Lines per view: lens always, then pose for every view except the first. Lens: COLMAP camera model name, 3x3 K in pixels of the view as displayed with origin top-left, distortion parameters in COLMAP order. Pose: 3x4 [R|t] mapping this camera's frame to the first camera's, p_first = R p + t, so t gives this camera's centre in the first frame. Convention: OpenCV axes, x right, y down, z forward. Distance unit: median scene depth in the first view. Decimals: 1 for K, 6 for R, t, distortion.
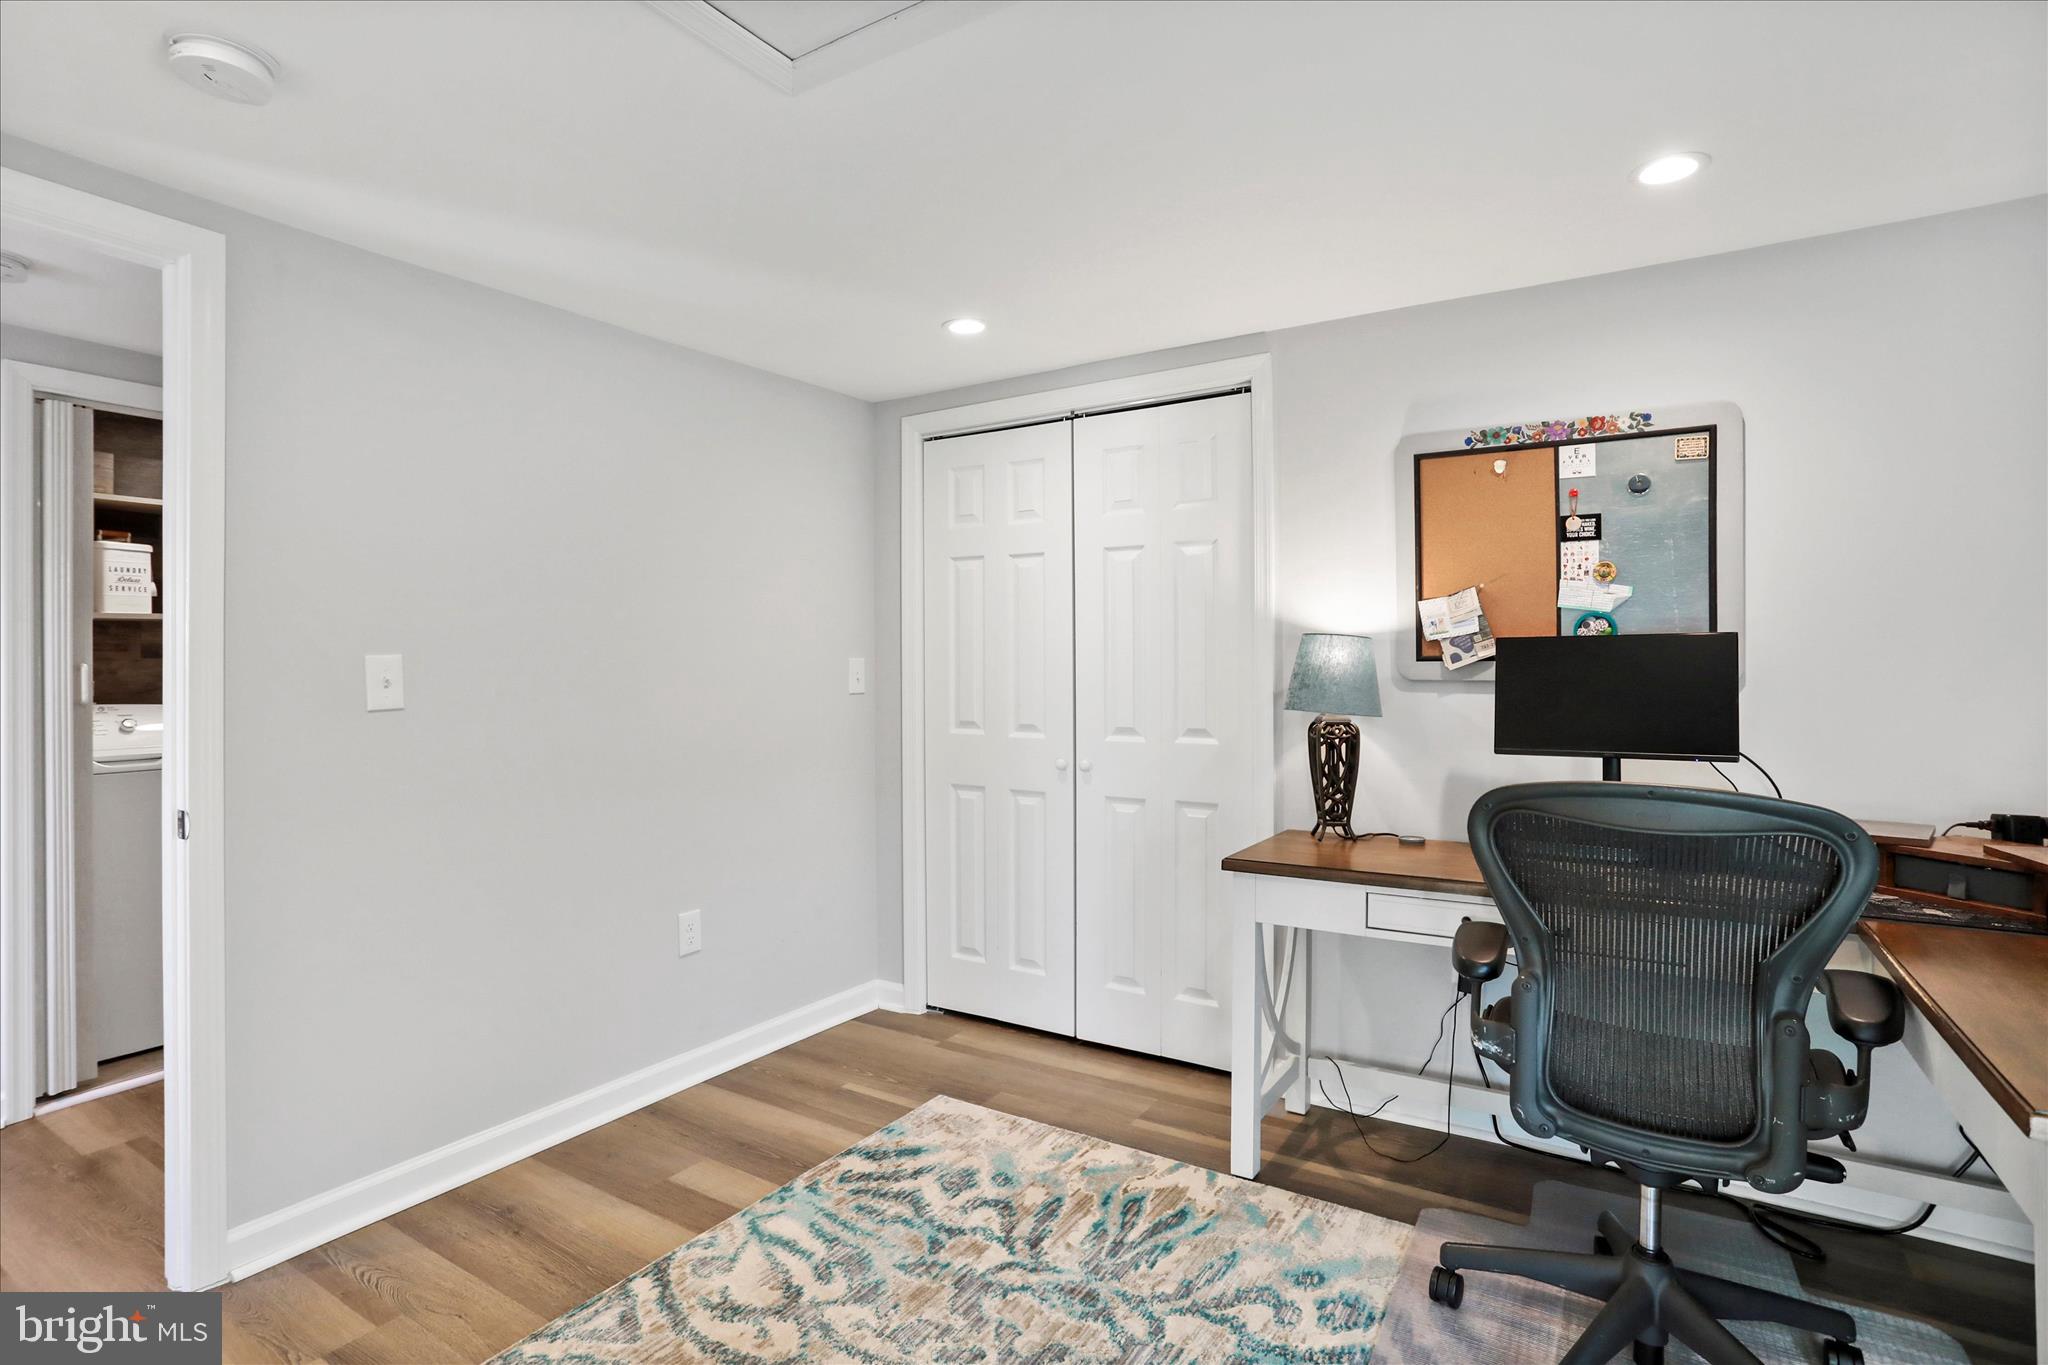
lens RADIAL K [[1019.3, 0, 1018.9], [0, 1019.3, 646.5], [0, 0, 1]] dist [-0.073163, 0.044203]
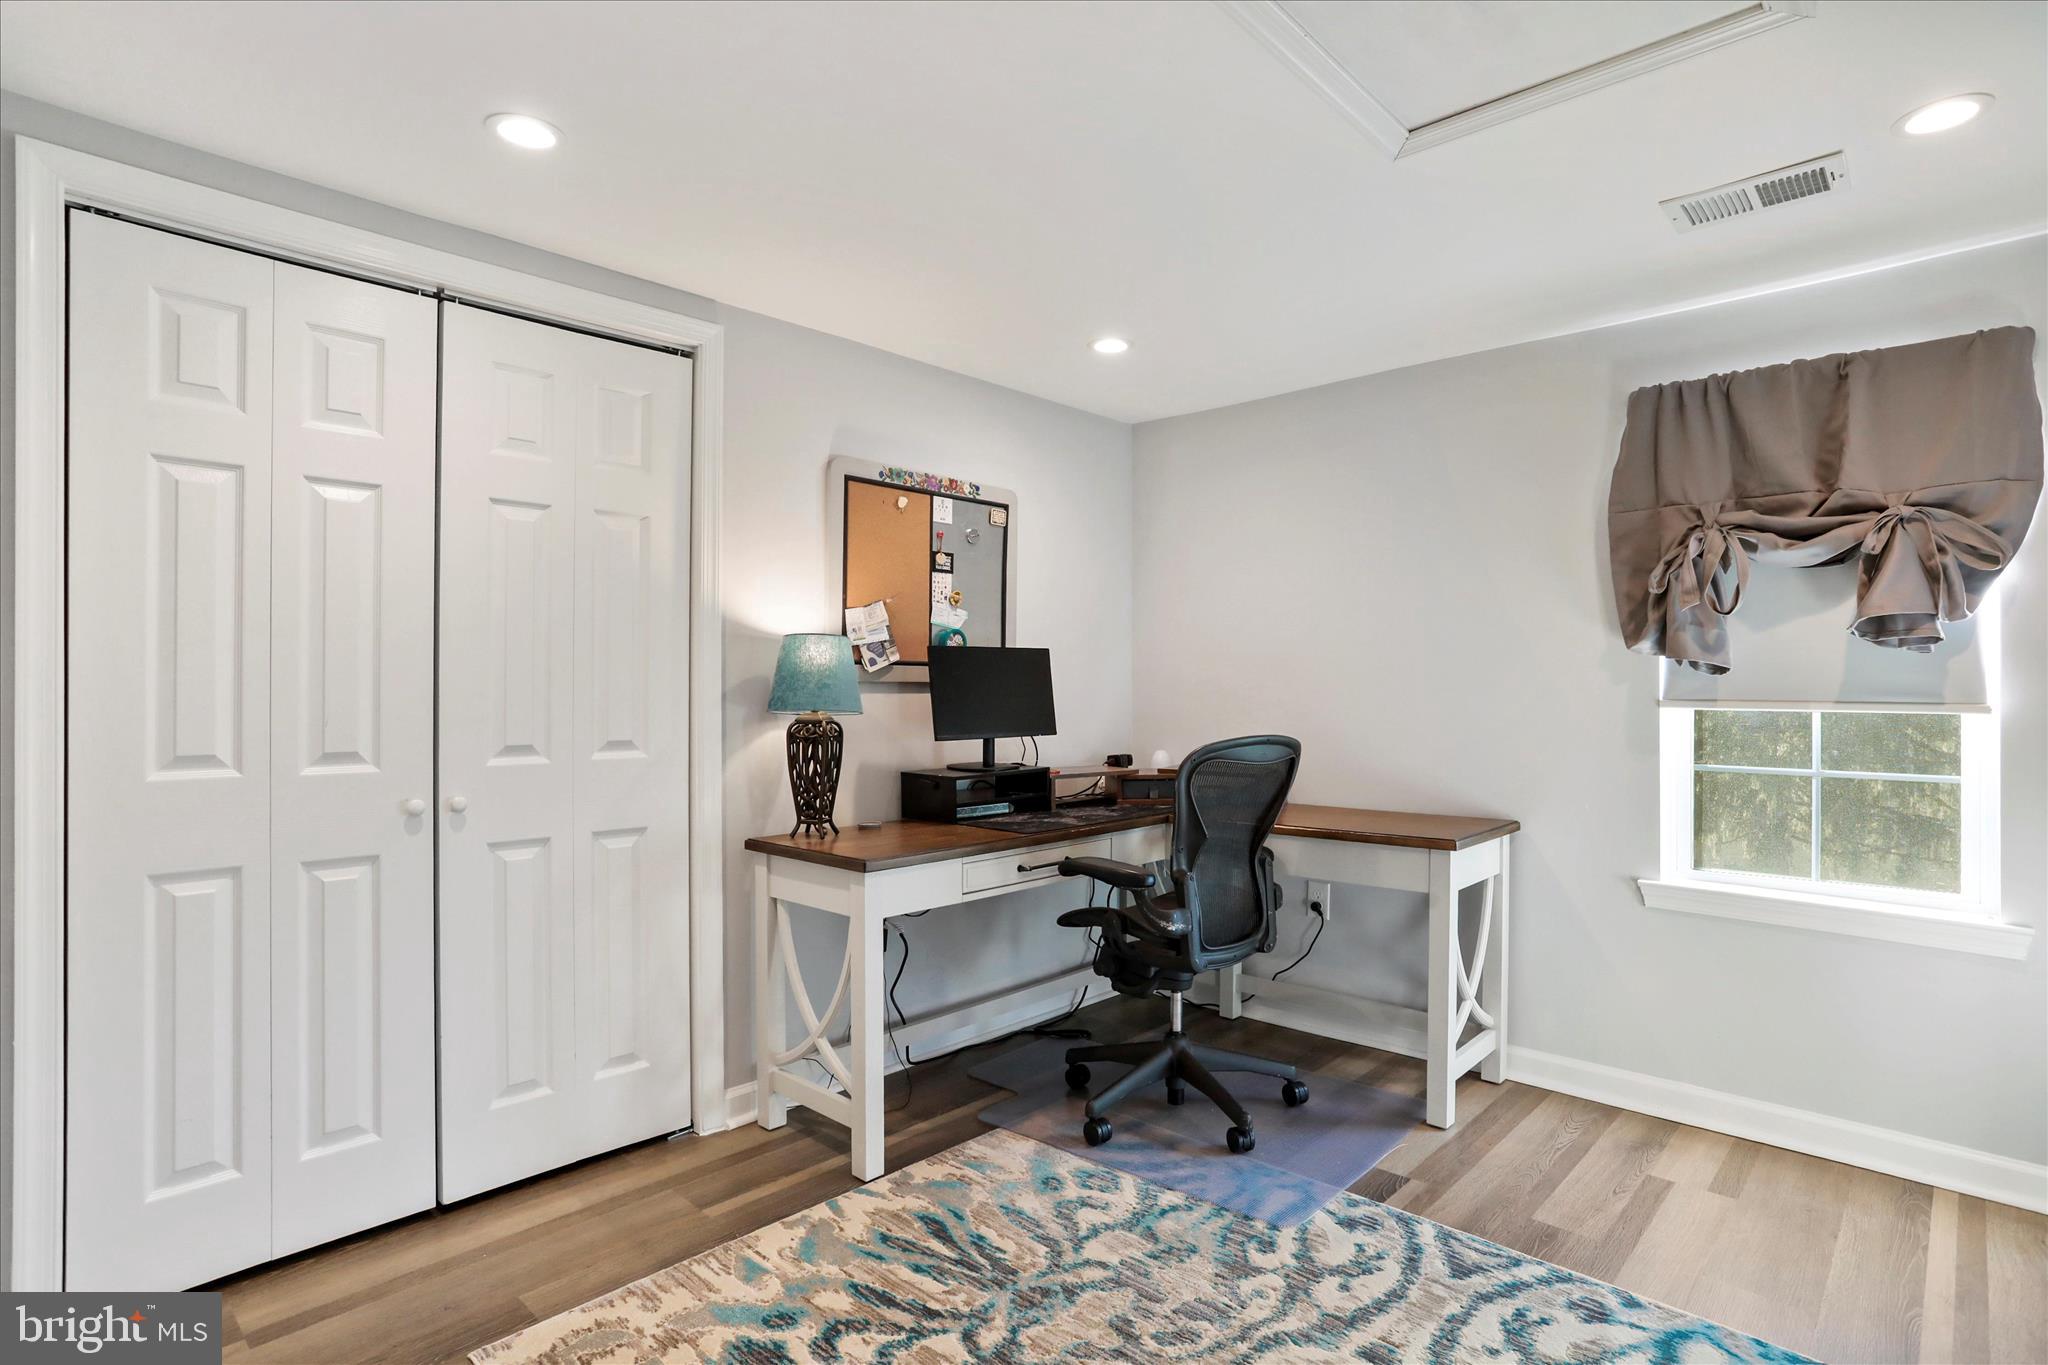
lens RADIAL K [[1046.1, 0, 1033.6], [0, 1046.1, 667.3], [0, 0, 1]] dist [-0.060302, 0.032758]
pose [[0.176017, 0.017135, 0.984238, -0.732306], [-0.023126, 0.999645, -0.013267, 0.030624], [-0.984115, -0.020426, 0.176351, 0.642571]]
